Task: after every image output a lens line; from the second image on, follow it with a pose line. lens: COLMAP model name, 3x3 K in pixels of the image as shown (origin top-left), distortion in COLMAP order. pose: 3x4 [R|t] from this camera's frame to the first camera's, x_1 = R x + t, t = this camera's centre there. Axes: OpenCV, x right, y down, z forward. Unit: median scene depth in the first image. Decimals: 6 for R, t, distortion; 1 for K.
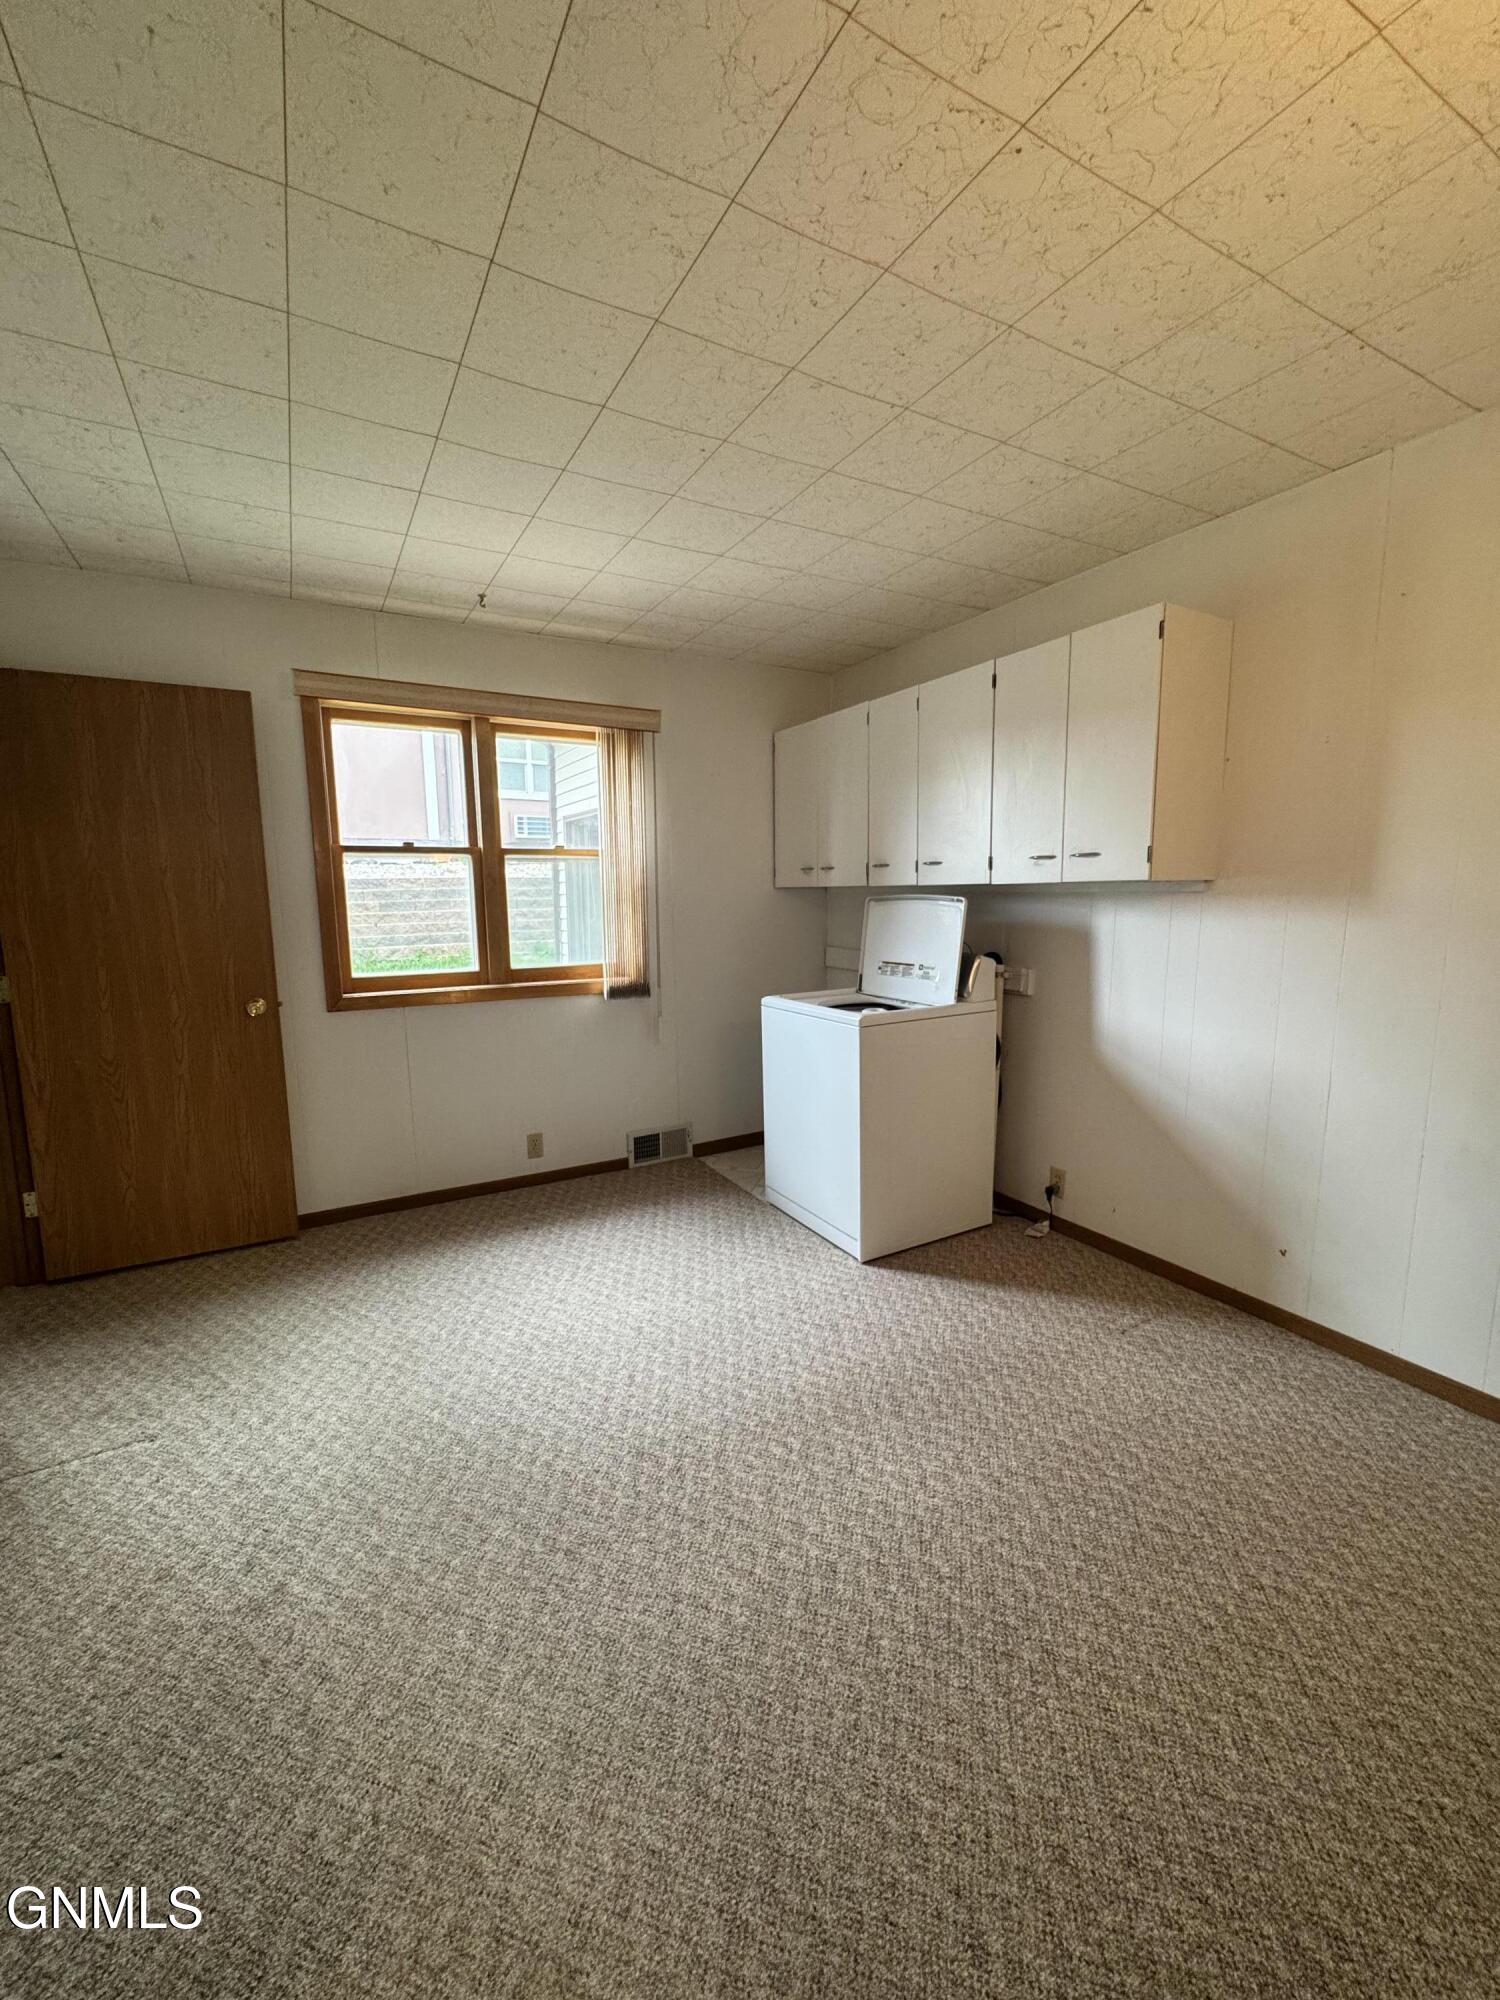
lens RADIAL K [[803.7, 0, 750.0], [0, 803.7, 1000.0], [0, 0, 1]] dist [-0.002456, 0.000286]
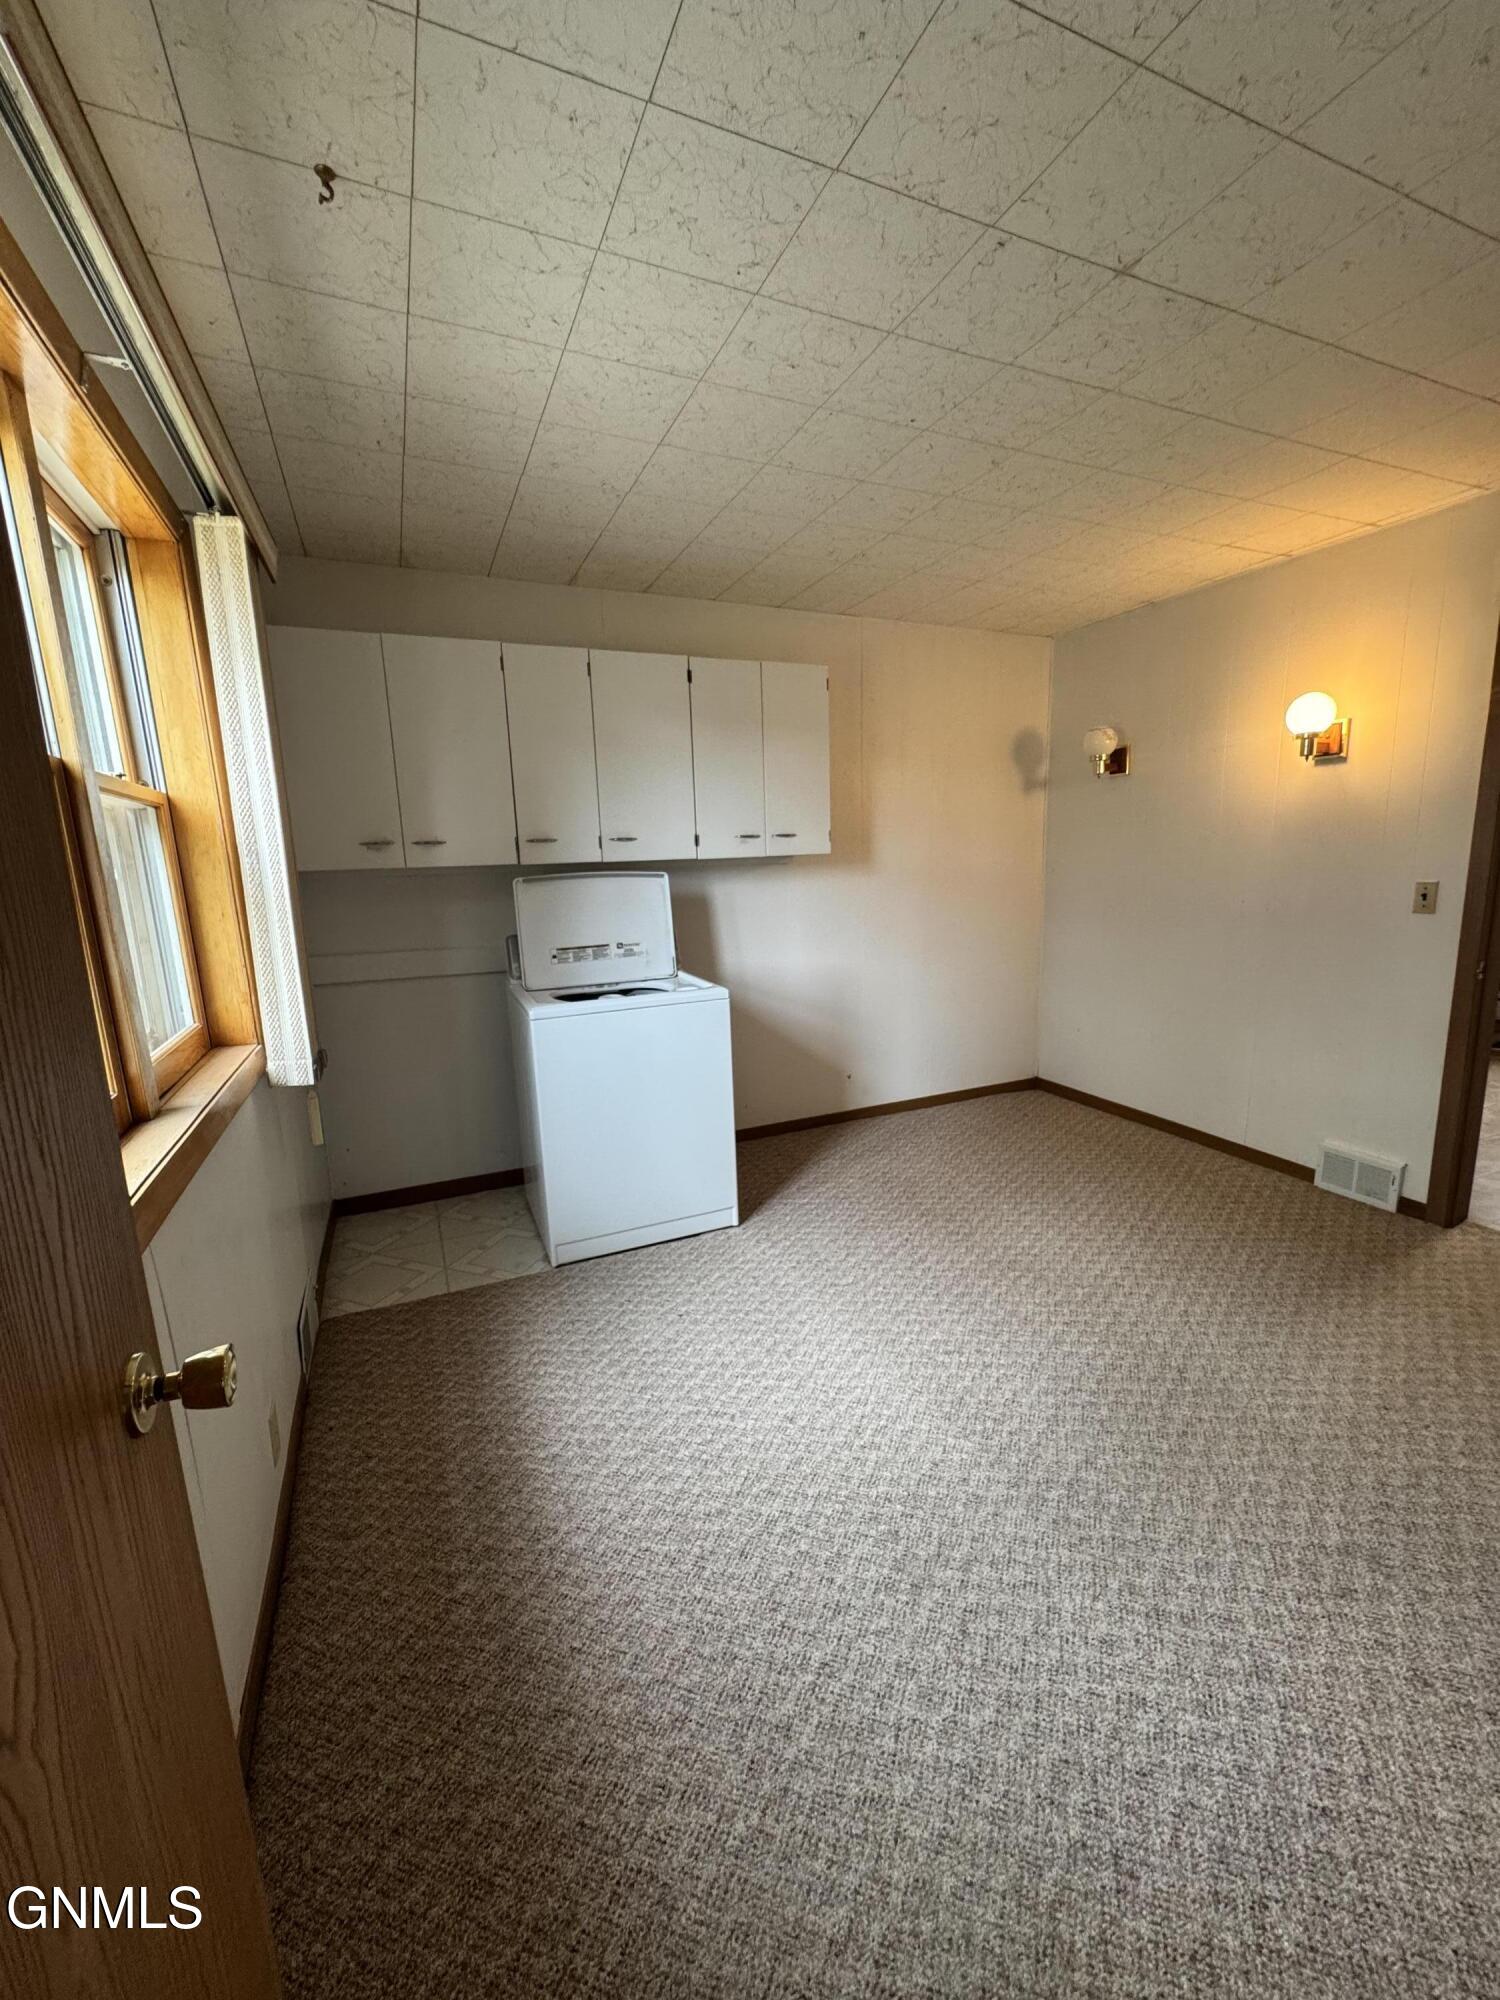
lens RADIAL K [[803.7, 0, 750.0], [0, 803.7, 1000.0], [0, 0, 1]] dist [-0.002456, 0.000286]
pose [[0.097623, -0.165268, 0.981405, -0.932436], [0.162847, 0.975477, 0.148071, -0.119853], [-0.981810, 0.145364, 0.122143, 0.923163]]
